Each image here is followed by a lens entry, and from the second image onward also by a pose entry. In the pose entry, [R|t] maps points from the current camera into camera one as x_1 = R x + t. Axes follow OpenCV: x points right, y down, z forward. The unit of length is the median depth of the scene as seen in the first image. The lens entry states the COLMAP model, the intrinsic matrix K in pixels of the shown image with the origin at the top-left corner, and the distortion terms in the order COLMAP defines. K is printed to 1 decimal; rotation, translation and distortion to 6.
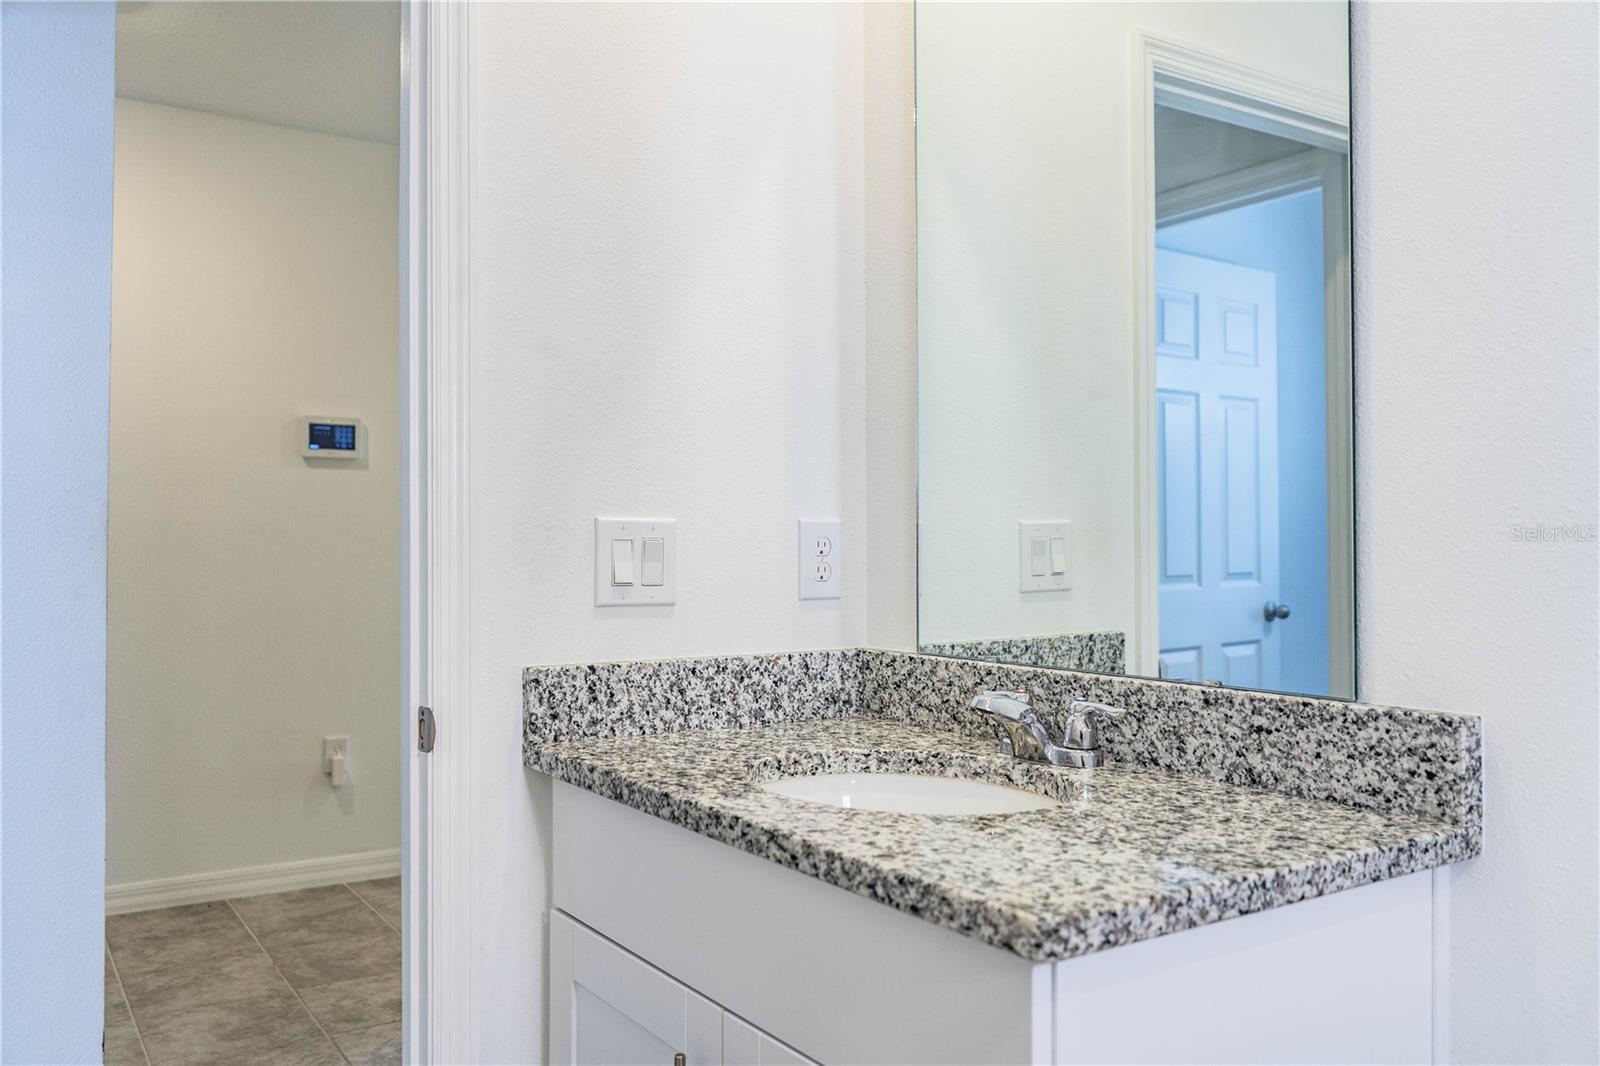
lens RADIAL K [[1275.7, 0, 836.8], [0, 1275.7, 520.7], [0, 0, 1]] dist [-0.008161, 0.000472]
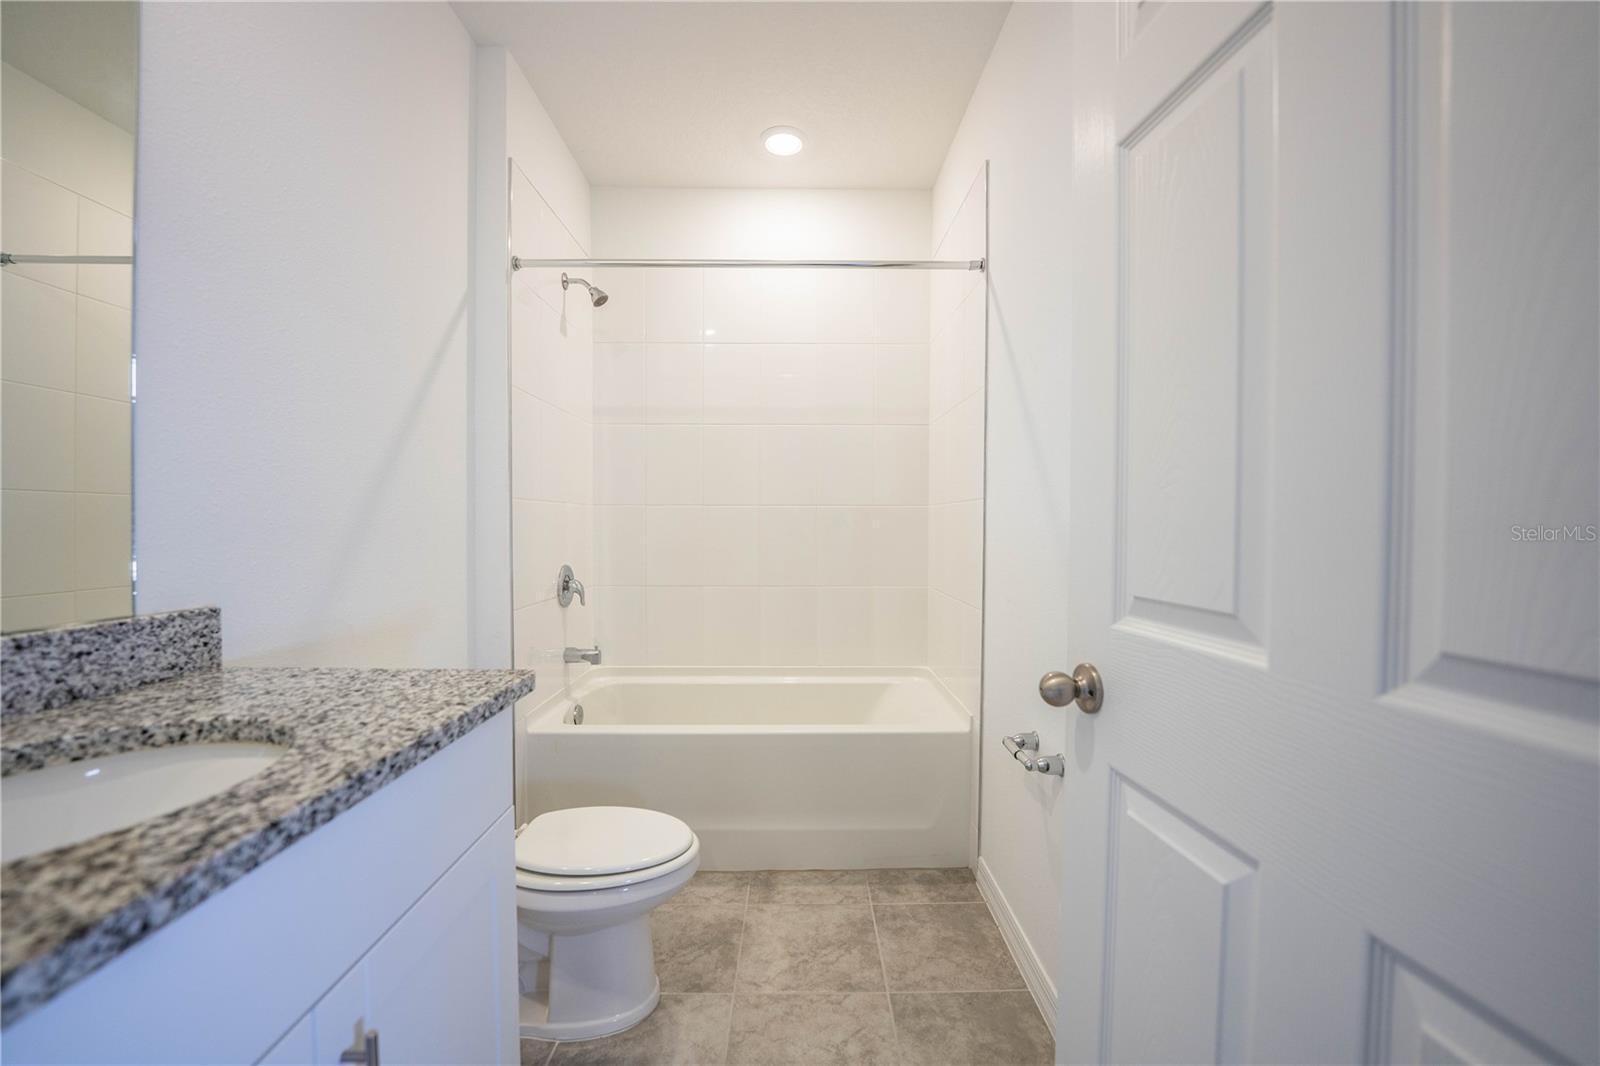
lens RADIAL K [[652.8, 0, 806.0], [0, 652.8, 533.8], [0, 0, 1]] dist [-0.026083, 0.001344]
pose [[-0.827797, -0.019473, 0.560690, -0.645095], [-0.023165, 0.999732, 0.000521, 0.030142], [-0.560550, -0.012557, -0.828025, 1.189201]]
